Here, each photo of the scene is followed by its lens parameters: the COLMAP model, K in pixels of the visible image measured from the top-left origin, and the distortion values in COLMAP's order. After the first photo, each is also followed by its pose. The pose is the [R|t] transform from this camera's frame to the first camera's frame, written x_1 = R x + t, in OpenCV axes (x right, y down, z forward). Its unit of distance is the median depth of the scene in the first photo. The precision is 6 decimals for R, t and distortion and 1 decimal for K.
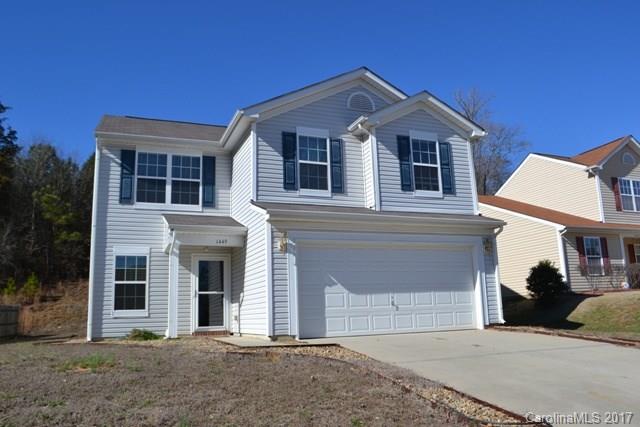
lens RADIAL K [[505.9, 0, 320.0], [0, 505.9, 213.5], [0, 0, 1]] dist [-0.071360, -0.001900]
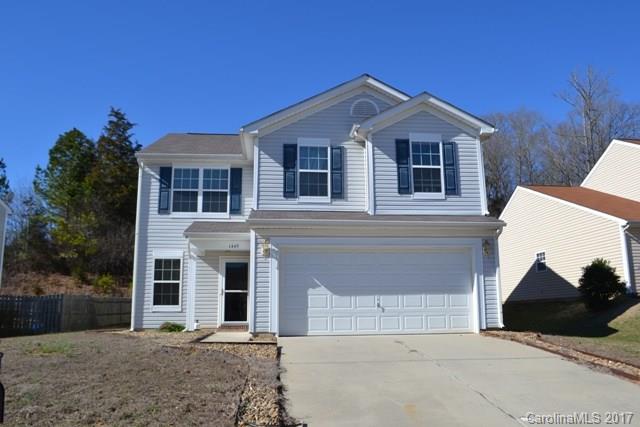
lens RADIAL K [[505.9, 0, 320.0], [0, 505.9, 213.5], [0, 0, 1]] dist [-0.071360, -0.001900]
pose [[0.961403, -0.027298, -0.273787, 0.285235], [0.031225, 0.999462, 0.009991, -0.021028], [0.273367, -0.018155, 0.961738, -0.020325]]
